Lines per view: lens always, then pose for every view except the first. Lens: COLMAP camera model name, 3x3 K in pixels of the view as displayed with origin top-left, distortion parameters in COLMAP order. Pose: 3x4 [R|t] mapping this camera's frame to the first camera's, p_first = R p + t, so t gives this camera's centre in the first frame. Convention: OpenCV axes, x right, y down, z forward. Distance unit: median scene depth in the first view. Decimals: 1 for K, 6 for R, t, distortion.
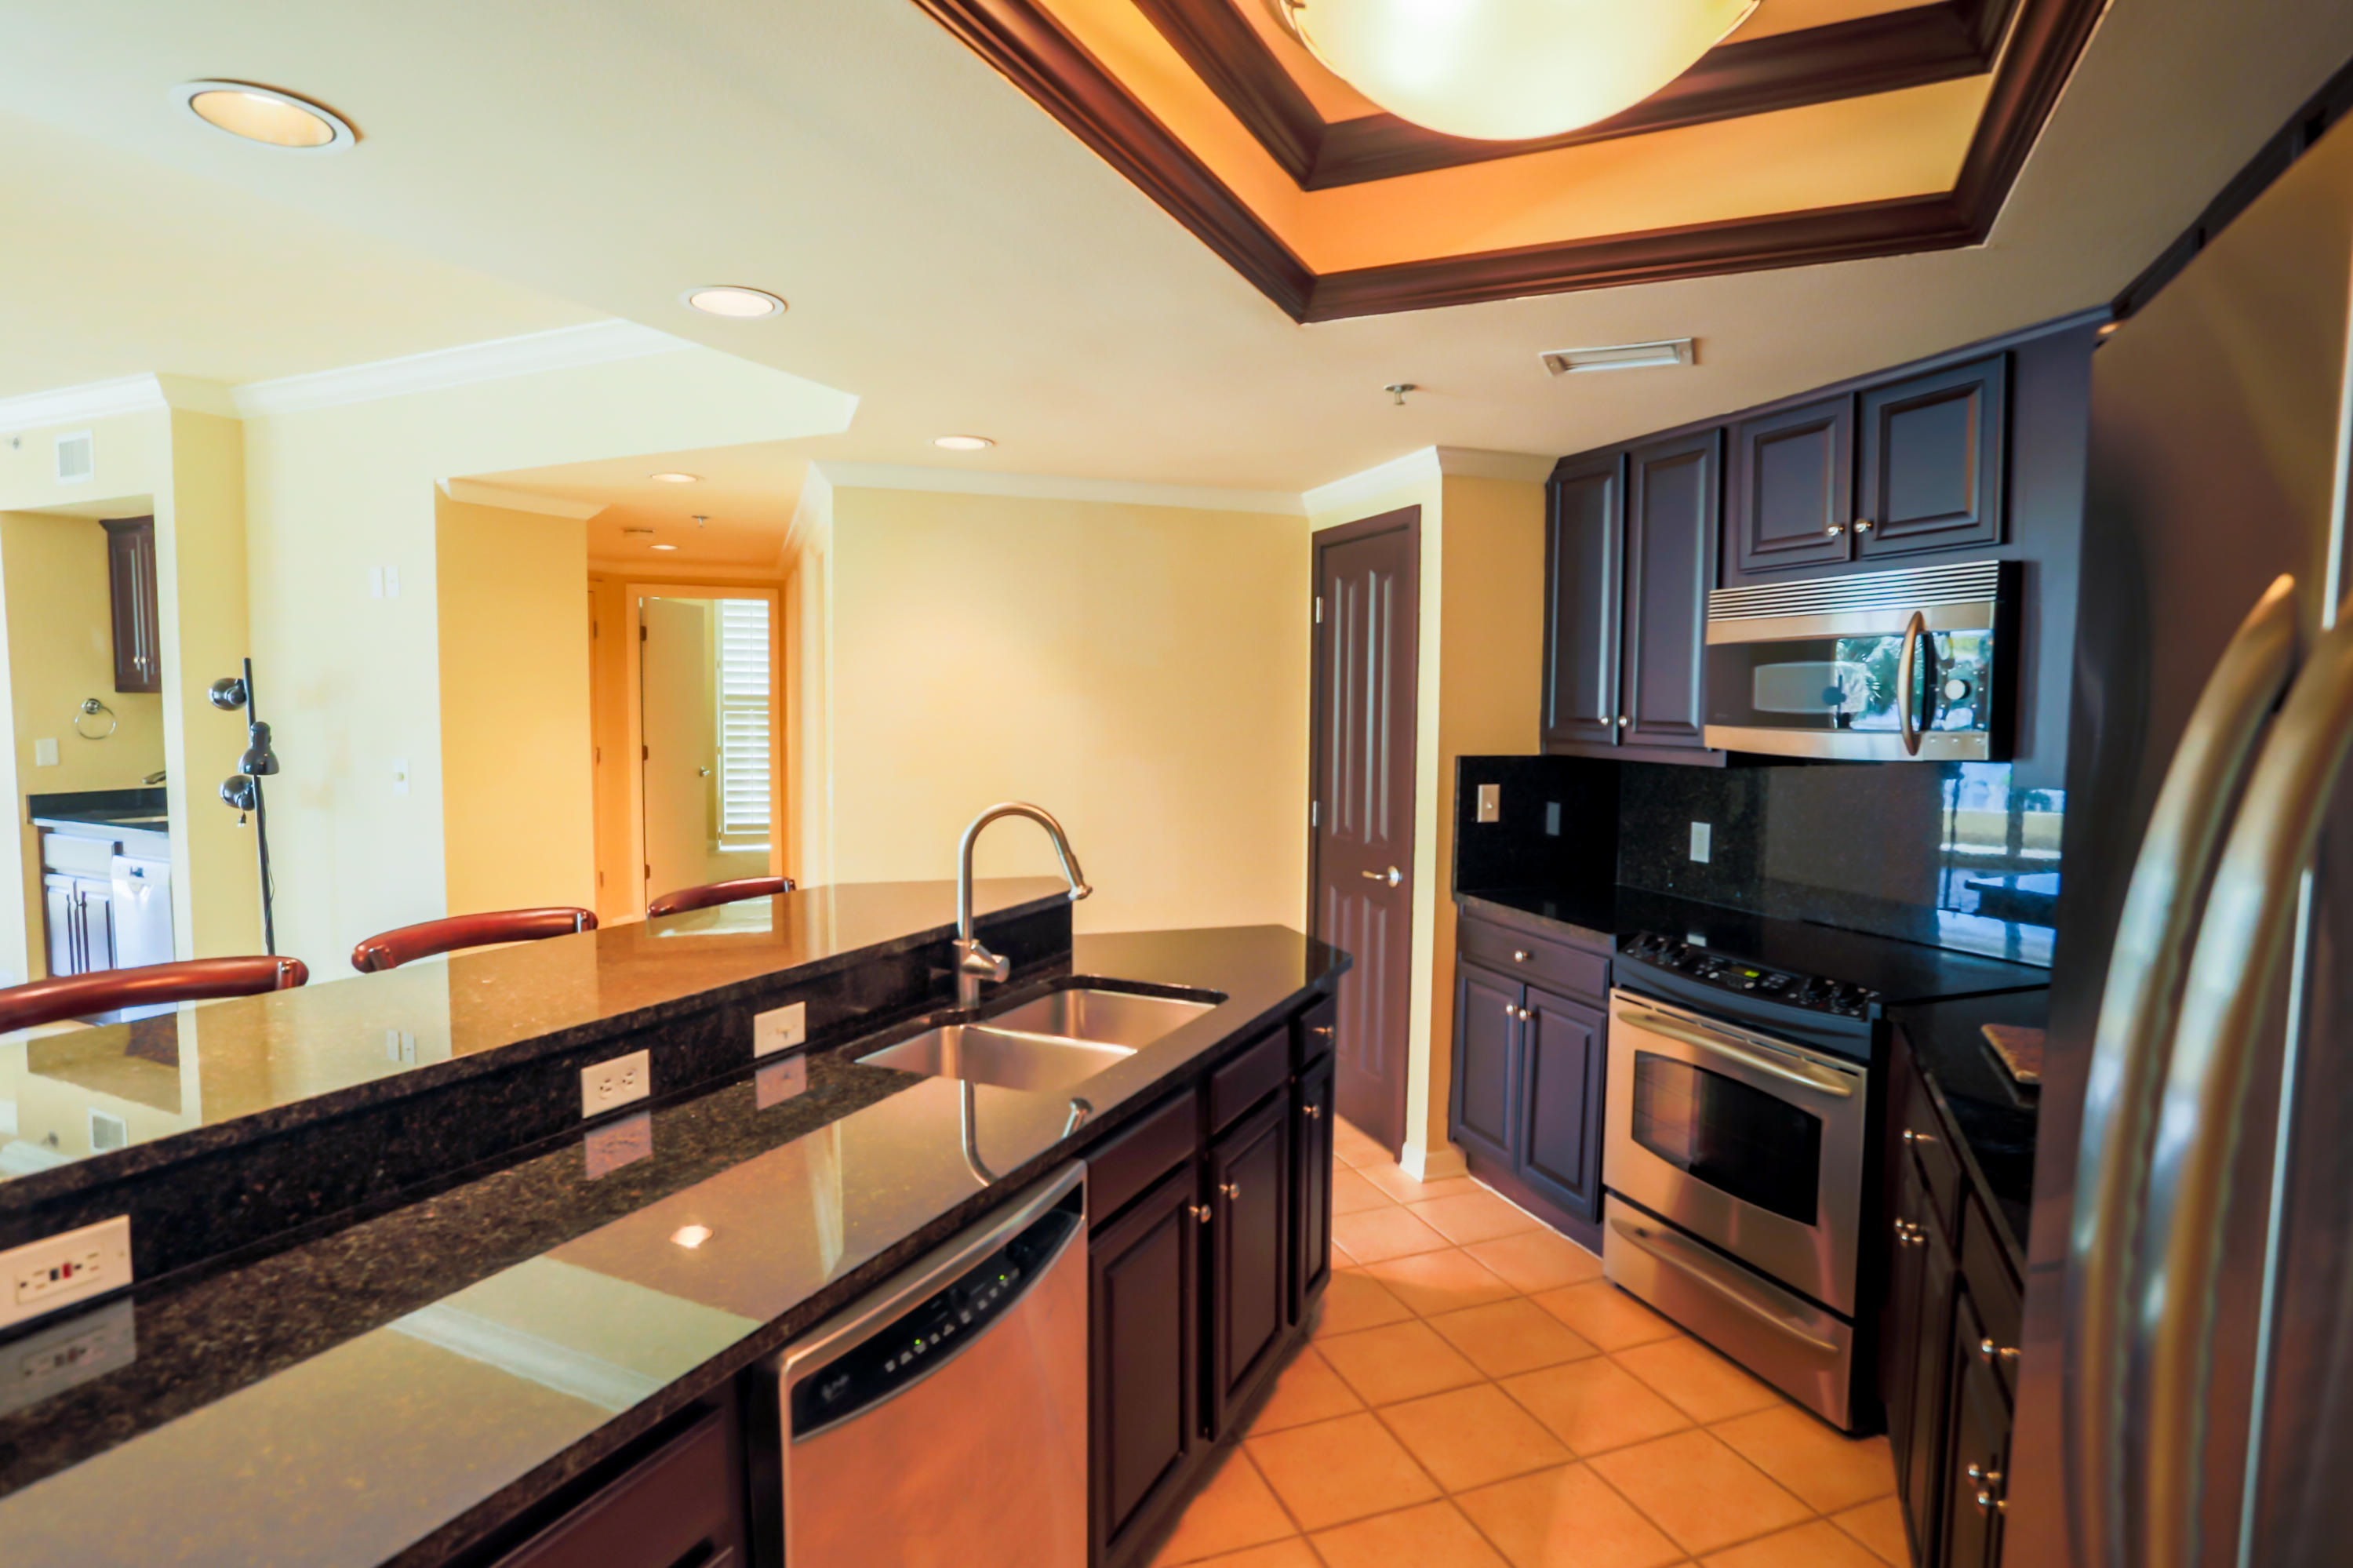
lens RADIAL K [[1241.8, 0, 1163.6], [0, 1241.8, 778.5], [0, 0, 1]] dist [-0.065992, 0.026797]
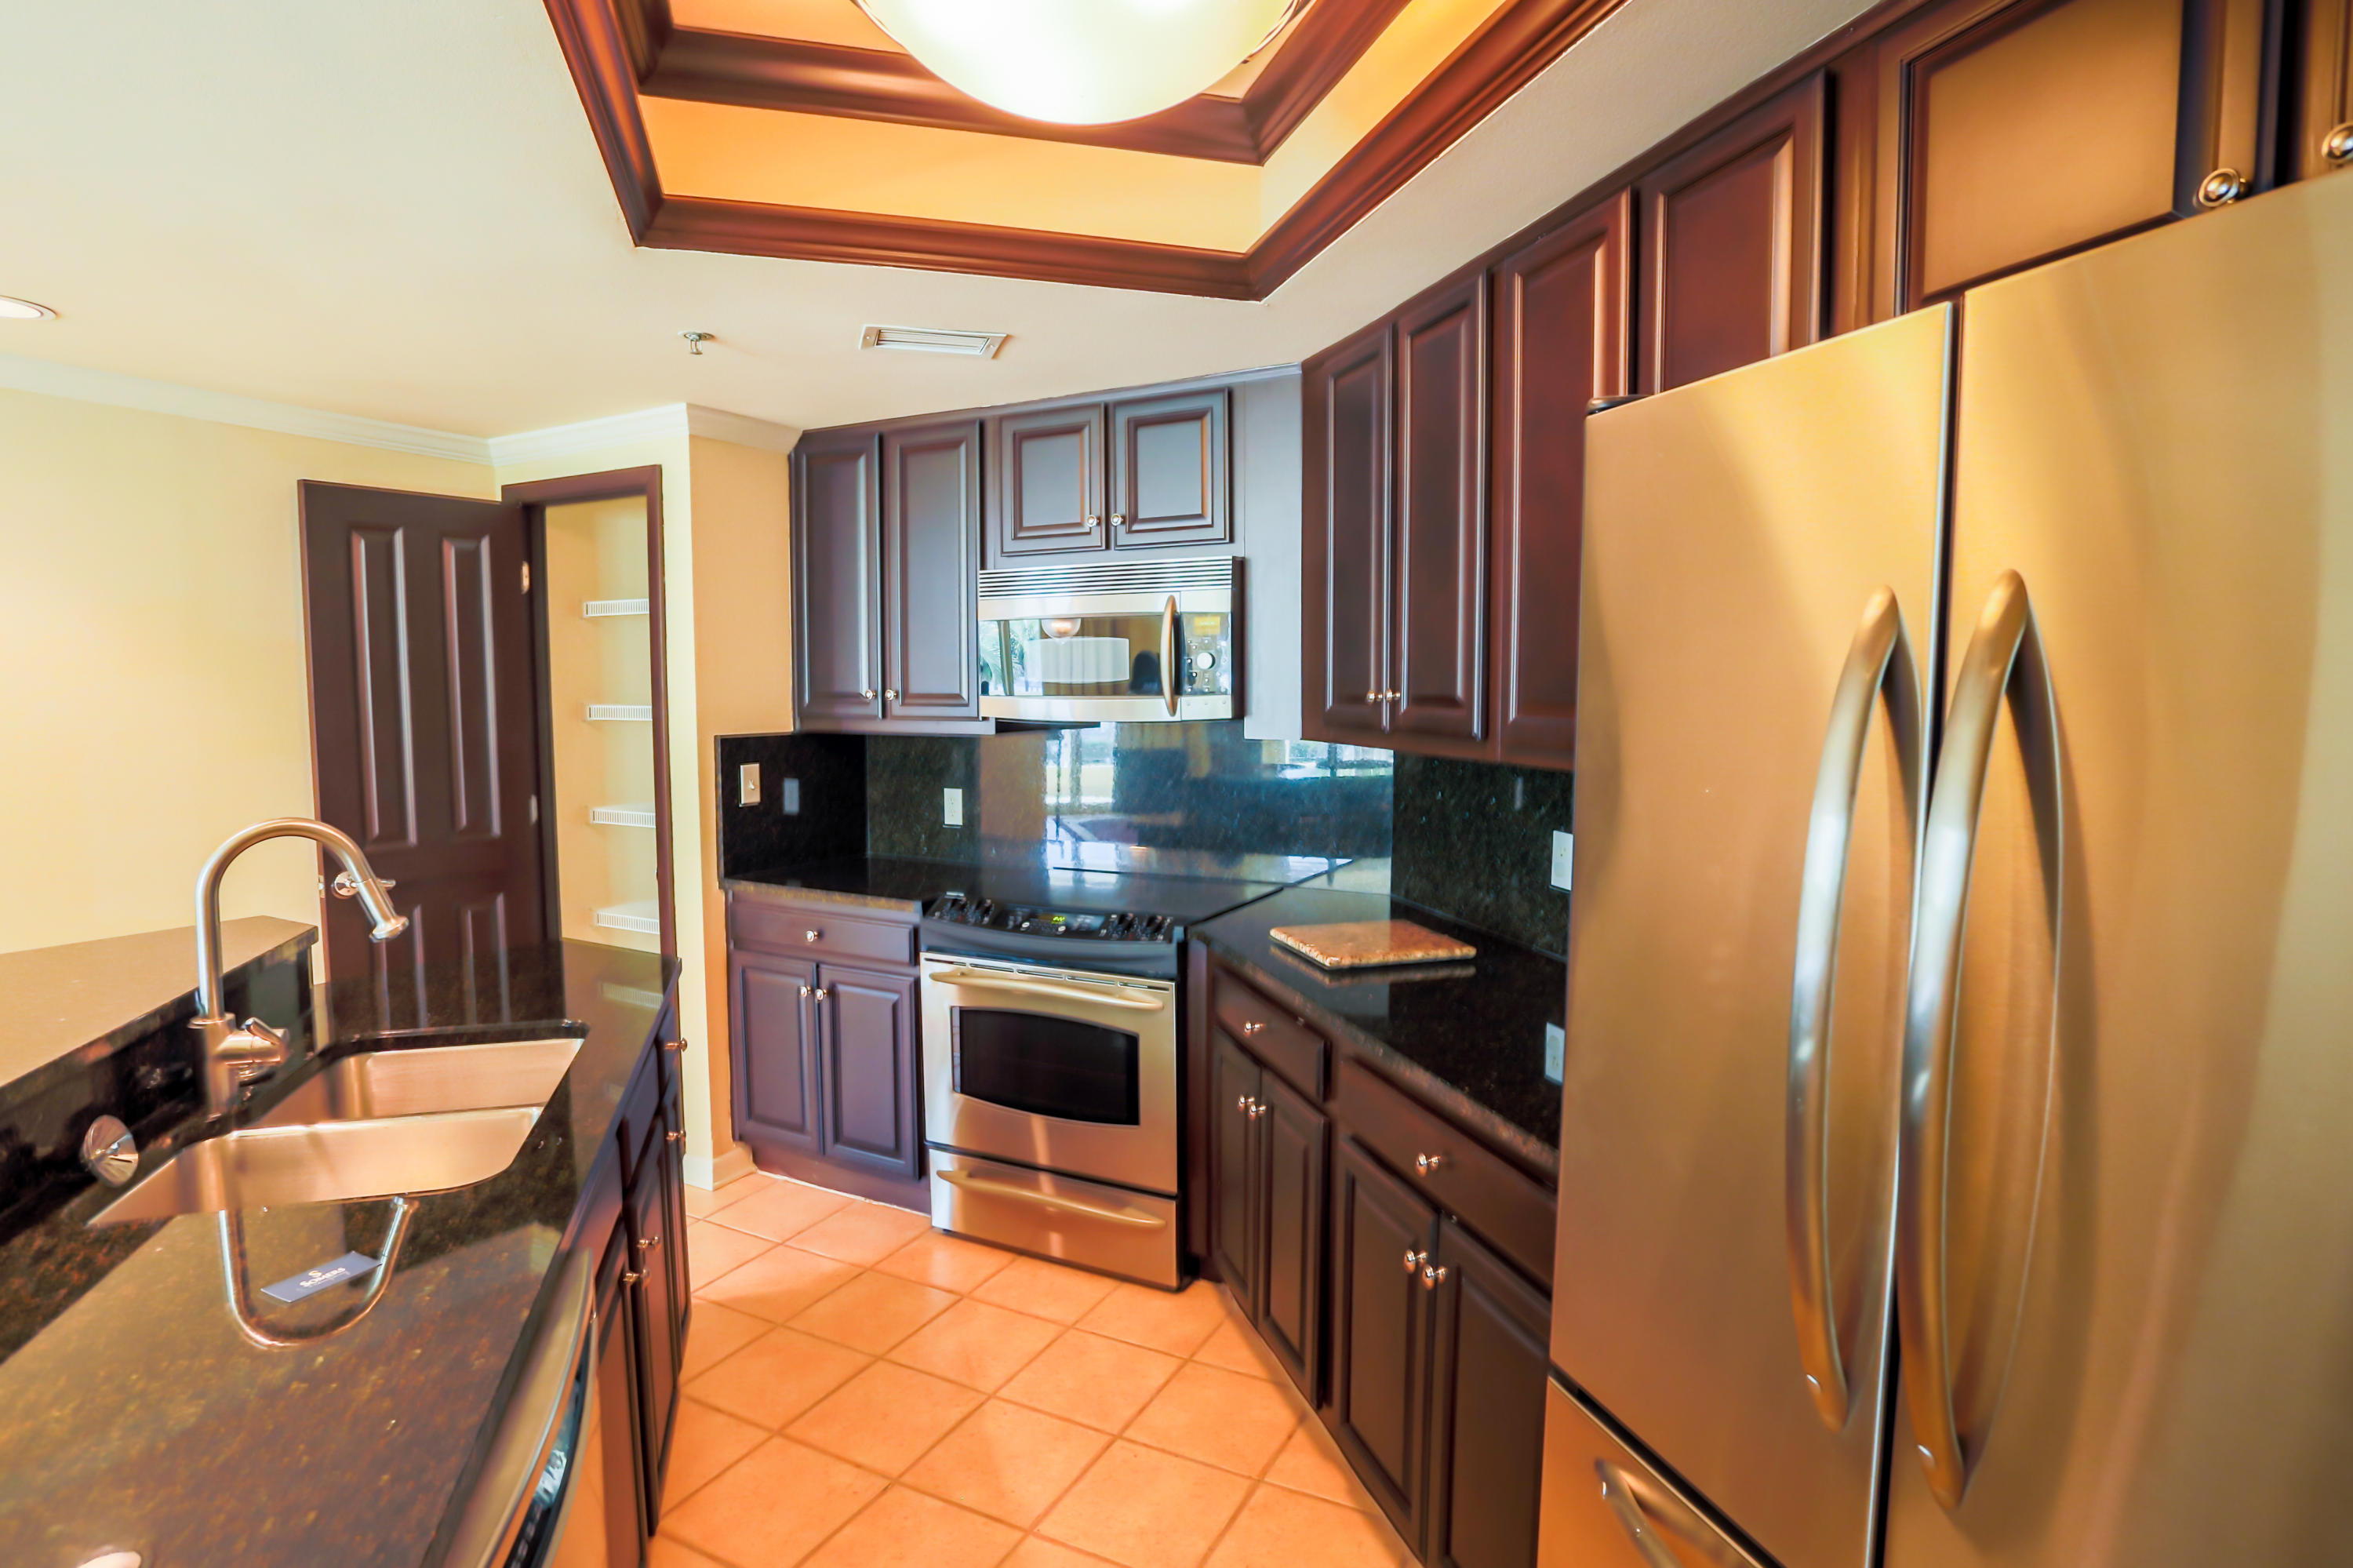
lens RADIAL K [[1241.8, 0, 1187.0], [0, 1241.8, 779.6], [0, 0, 1]] dist [-0.065992, 0.026797]
pose [[0.730786, -0.065005, 0.679505, -0.187855], [0.051953, 0.997865, 0.039587, -0.004739], [-0.680627, 0.006373, 0.732602, 0.090413]]
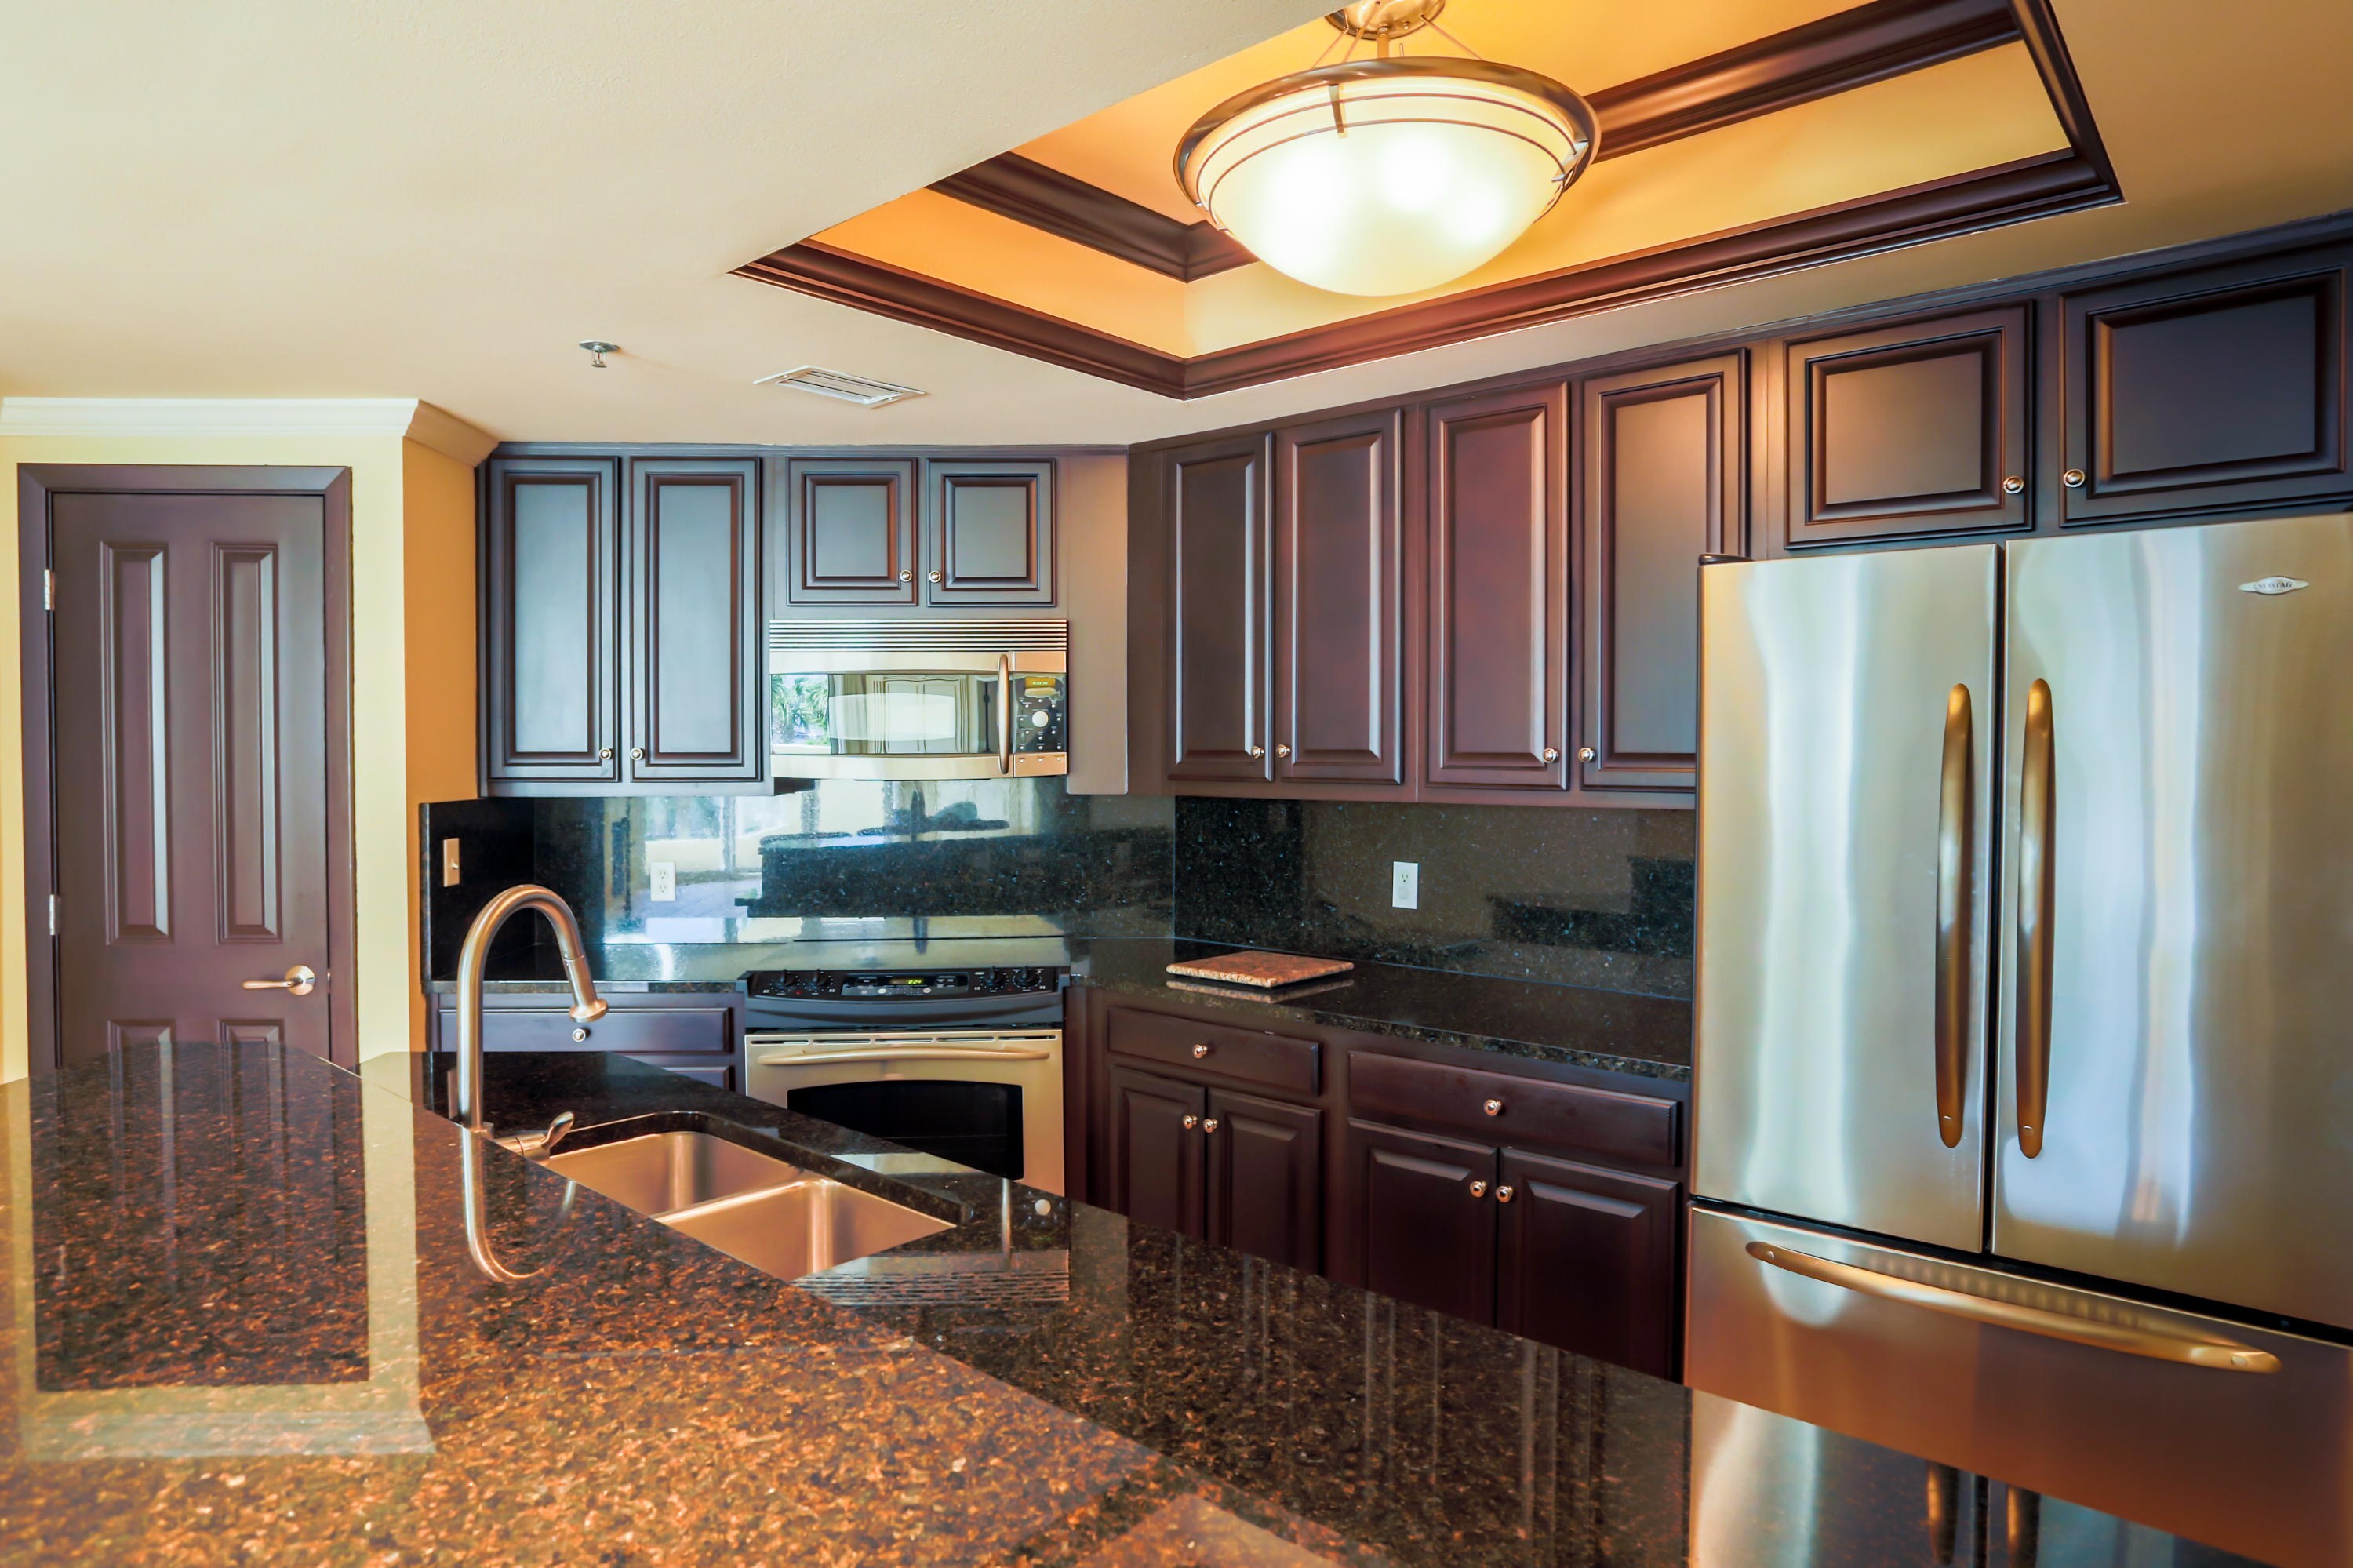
lens RADIAL K [[1417.2, 0, 1182.9], [0, 1417.2, 766.0], [0, 0, 1]] dist [-0.002016, 0.000216]
pose [[0.270937, -0.024947, 0.962274, -0.638082], [0.065773, 0.997808, 0.007349, -0.023095], [-0.960347, 0.061301, 0.271983, 0.408461]]
